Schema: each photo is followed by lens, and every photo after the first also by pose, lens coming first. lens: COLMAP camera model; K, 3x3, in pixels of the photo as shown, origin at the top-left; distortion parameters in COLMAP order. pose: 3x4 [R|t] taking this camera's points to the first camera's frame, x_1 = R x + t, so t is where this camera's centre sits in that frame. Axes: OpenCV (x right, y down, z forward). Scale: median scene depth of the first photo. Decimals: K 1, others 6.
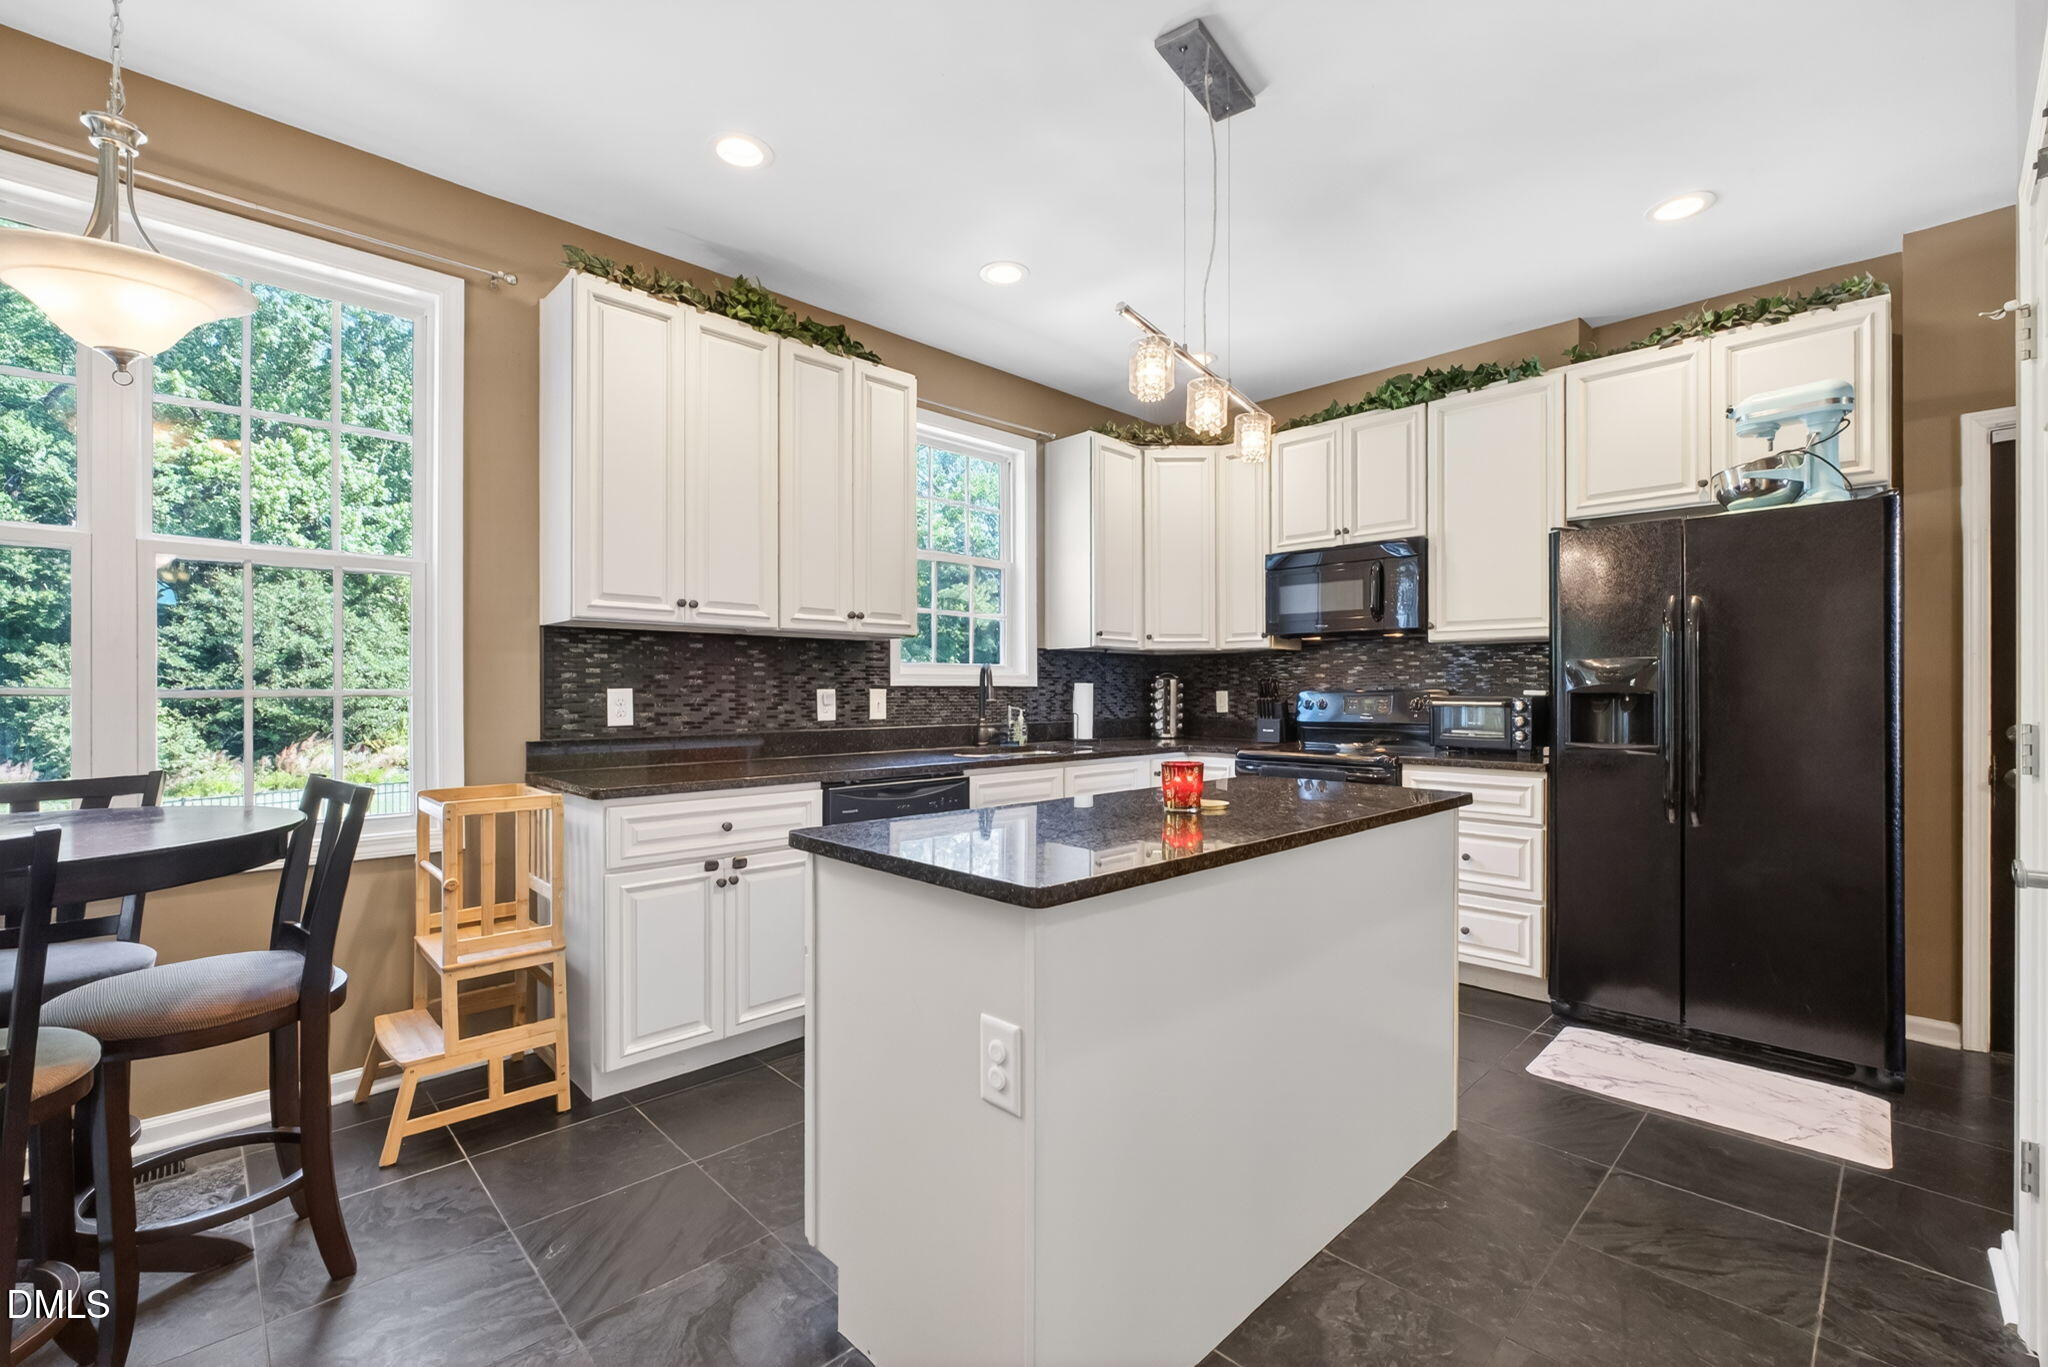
lens RADIAL K [[879.4, 0, 1019.5], [0, 879.4, 682.5], [0, 0, 1]] dist [-0.000968, 0.000122]
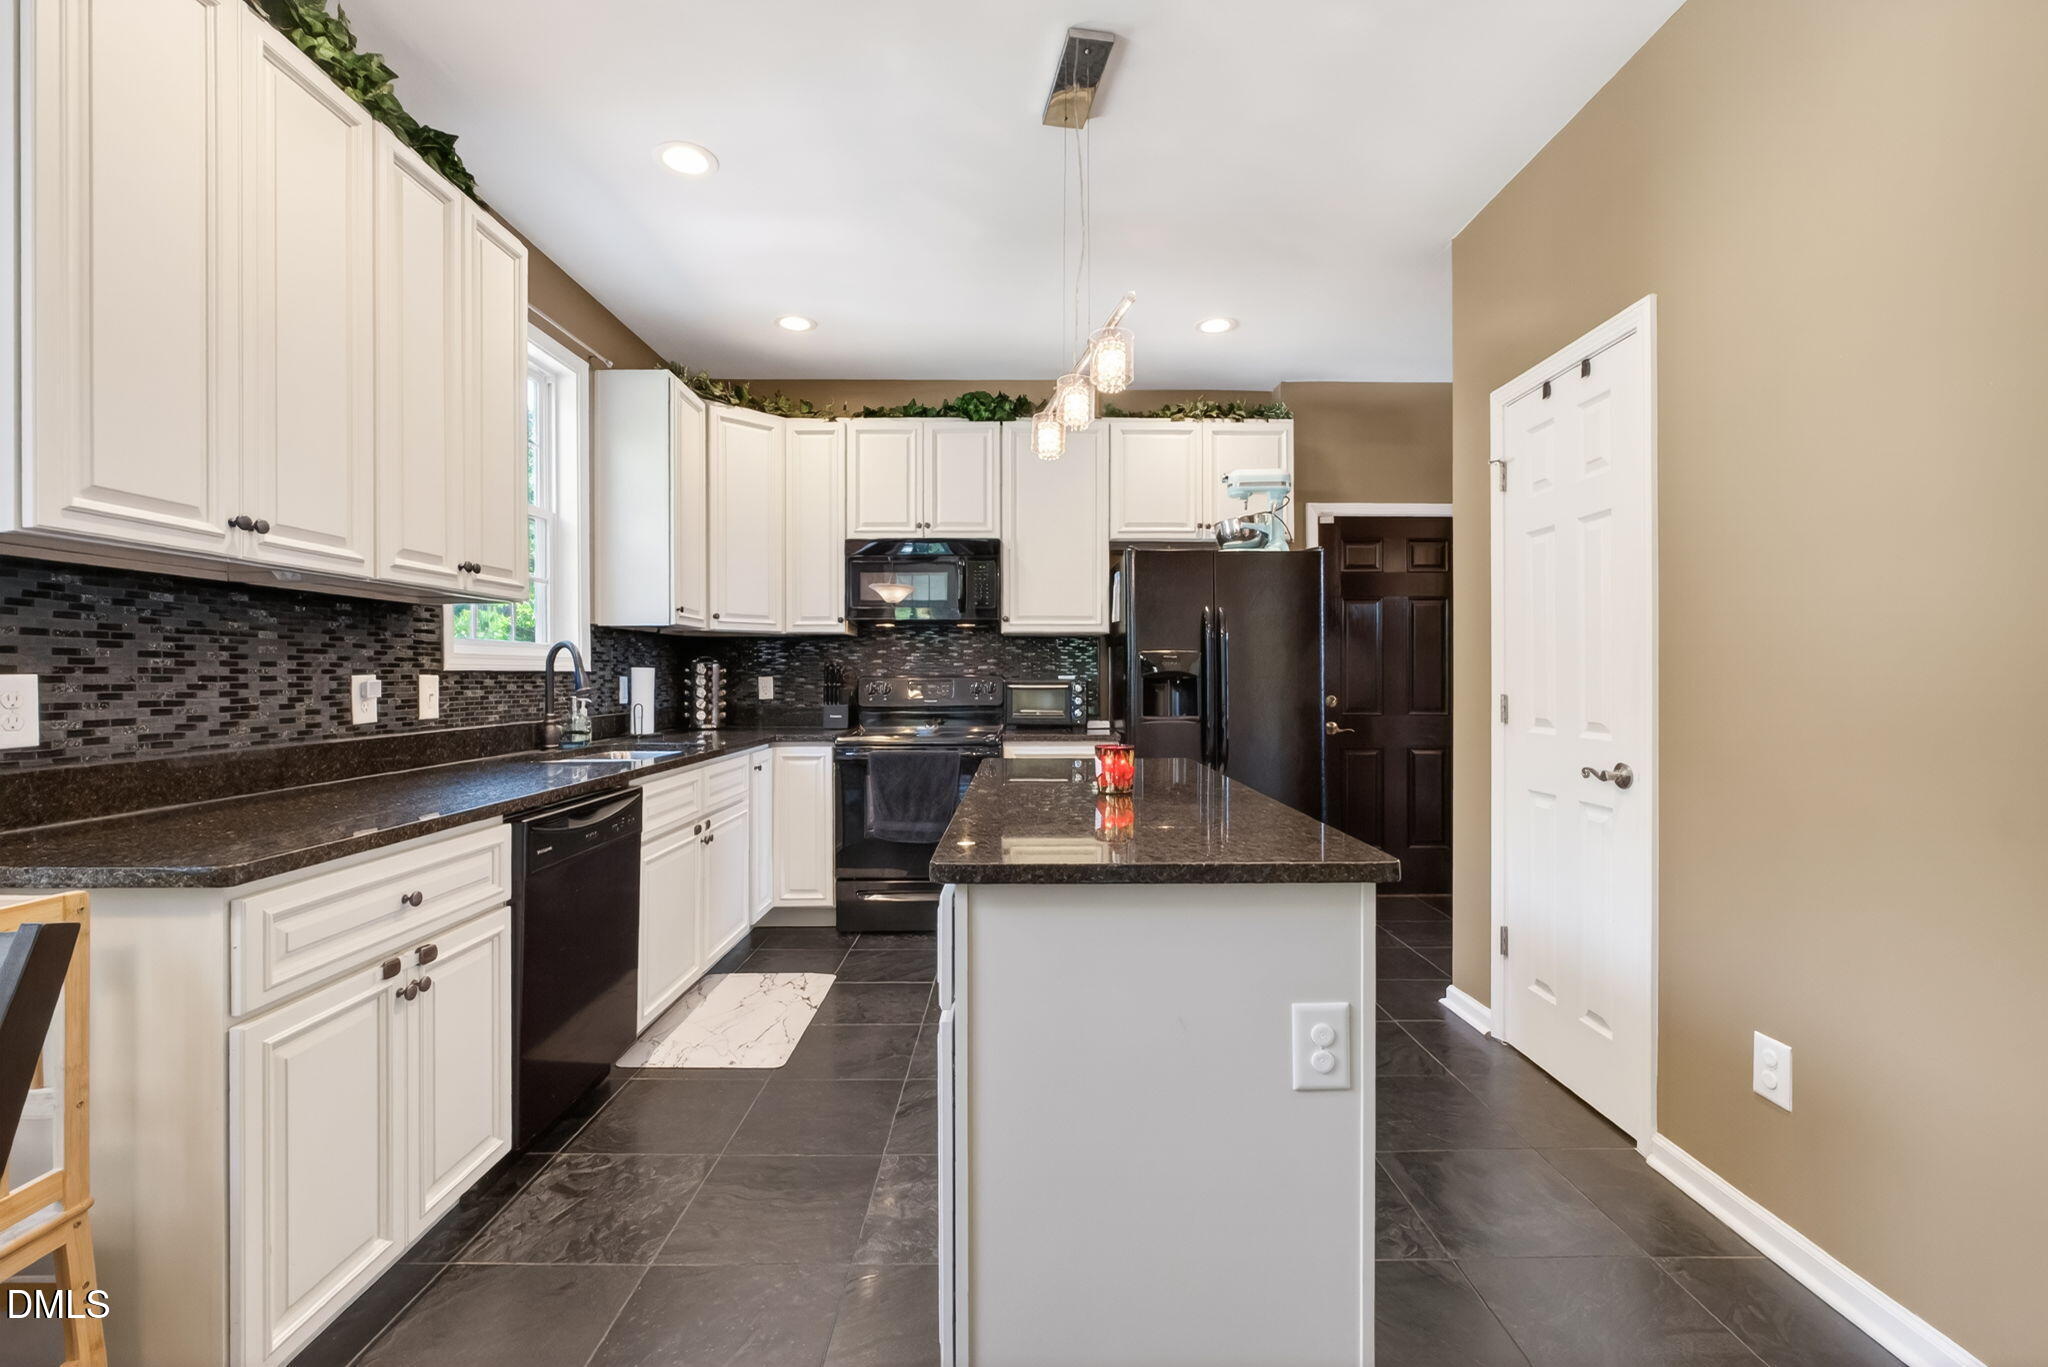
lens RADIAL K [[879.4, 0, 1019.5], [0, 879.4, 682.5], [0, 0, 1]] dist [-0.000968, 0.000122]
pose [[0.694288, -0.007311, 0.719661, -0.359295], [-0.004276, 0.999889, 0.014283, 0.001647], [-0.719685, -0.012993, 0.694179, 0.203718]]
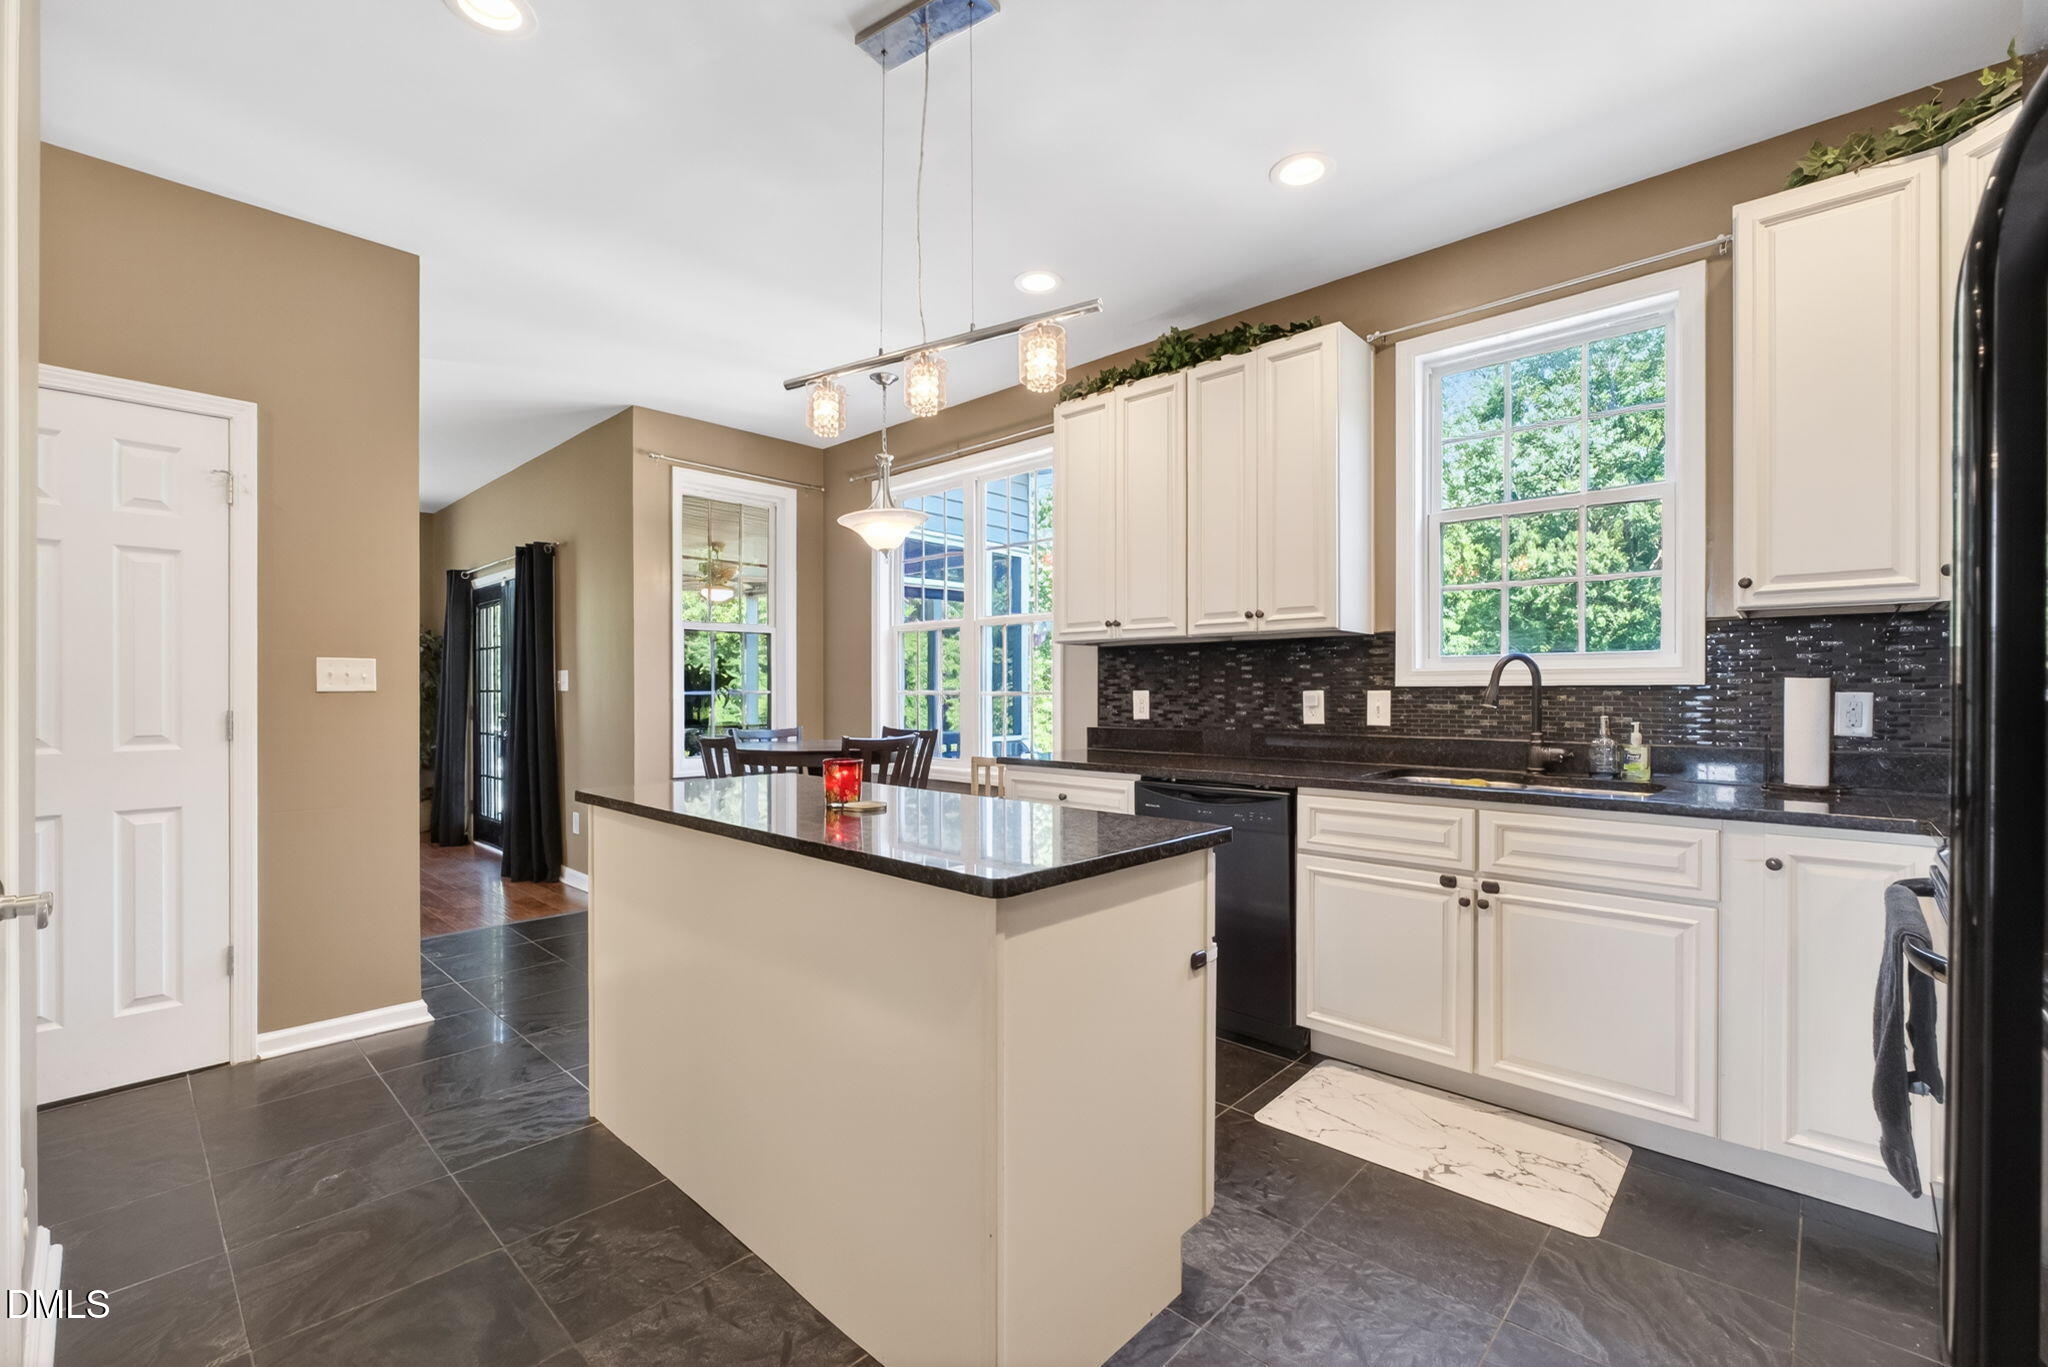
lens RADIAL K [[868.9, 0, 1030.3], [0, 868.9, 690.0], [0, 0, 1]] dist [-0.001467, 0.000010]
pose [[0.061327, -0.001792, -0.998116, 0.707653], [0.010426, 0.999945, -0.001154, 0.004877], [0.998063, -0.010336, 0.061343, 0.654742]]
